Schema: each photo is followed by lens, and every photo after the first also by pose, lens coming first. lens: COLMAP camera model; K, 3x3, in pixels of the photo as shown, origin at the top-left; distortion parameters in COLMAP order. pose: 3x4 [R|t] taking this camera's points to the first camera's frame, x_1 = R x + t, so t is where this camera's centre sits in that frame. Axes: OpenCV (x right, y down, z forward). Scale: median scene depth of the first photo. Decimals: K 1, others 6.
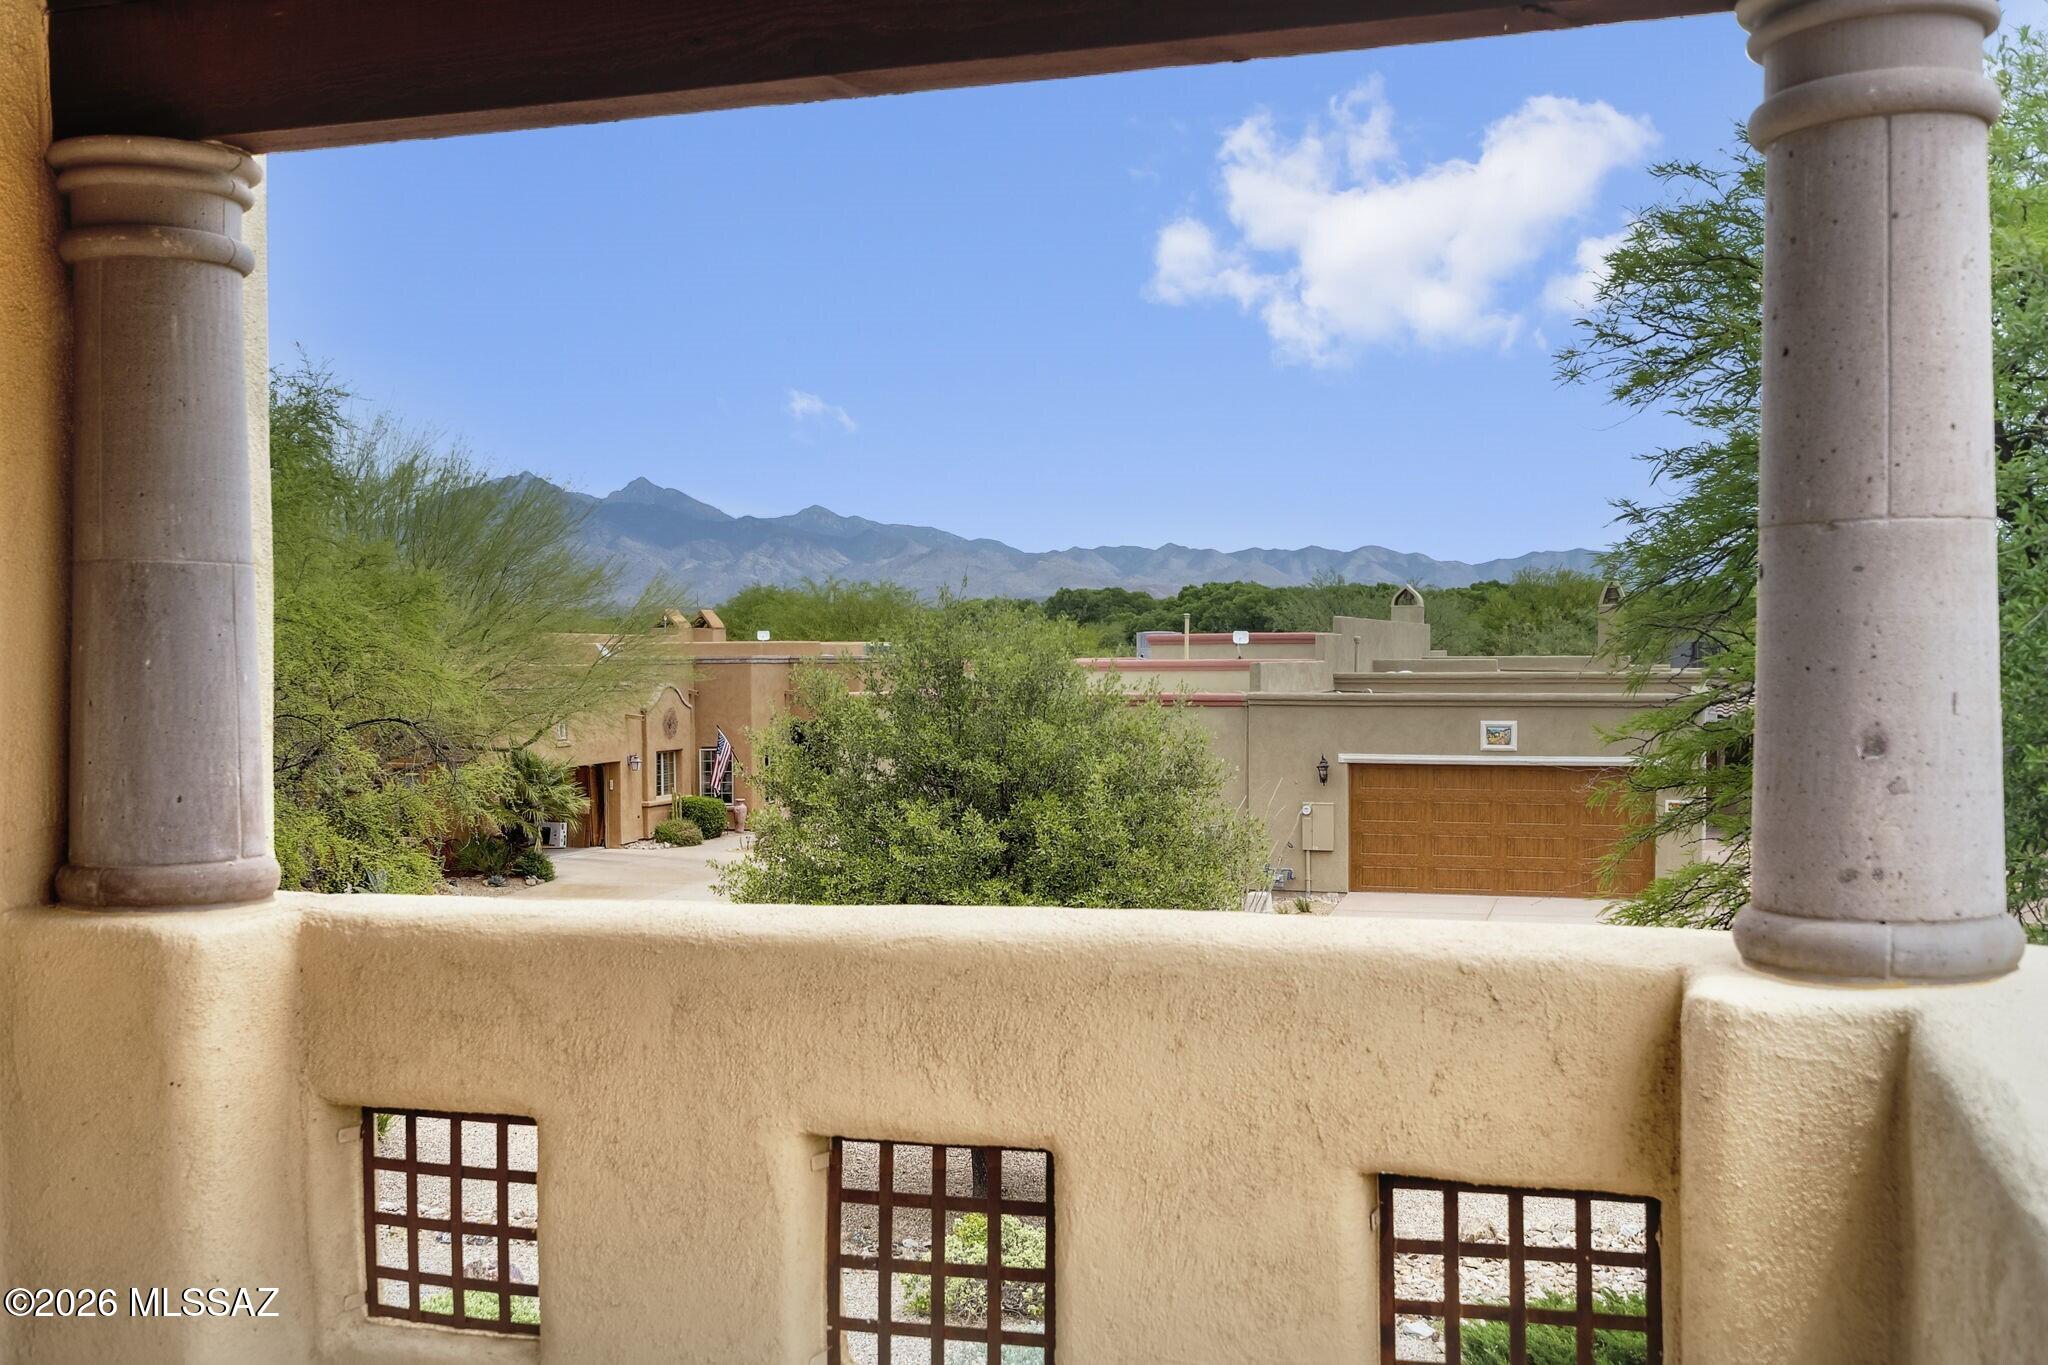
lens RADIAL K [[2037.8, 0, 1023.5], [0, 2037.8, 695.1], [0, 0, 1]] dist [0.000936, 0.000000]
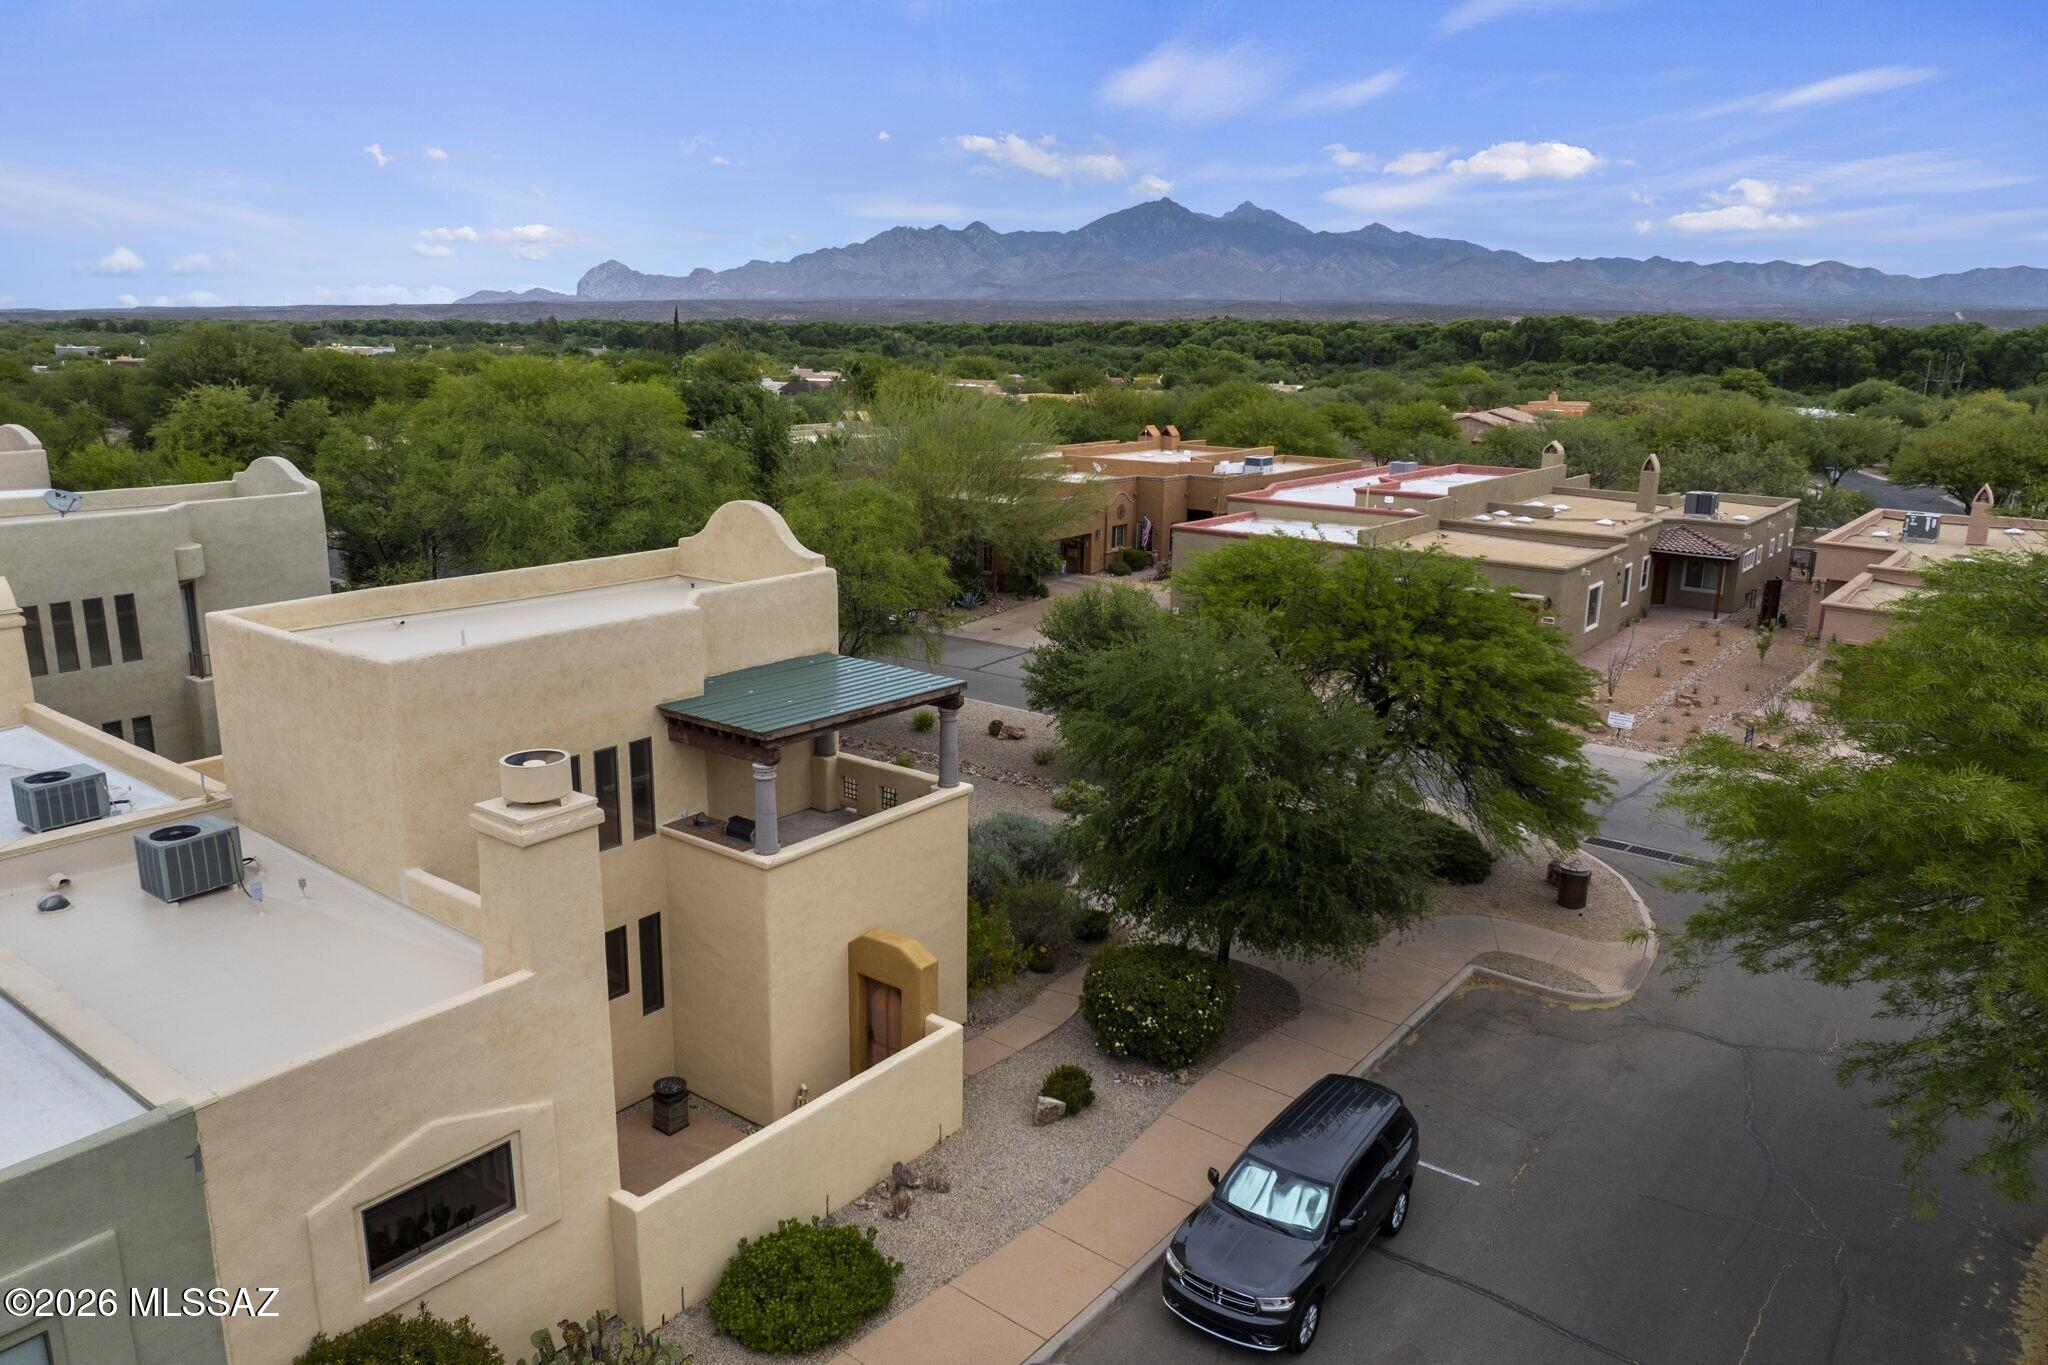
lens RADIAL K [[1429.4, 0, 1019.1], [0, 1429.4, 684.6], [0, 0, 1]] dist [-0.009078, -0.001992]
pose [[0.944780, 0.095833, -0.313380, 0.190254], [-0.025569, 0.974927, 0.221050, -0.129890], [0.326707, -0.200831, 0.923542, -0.366447]]
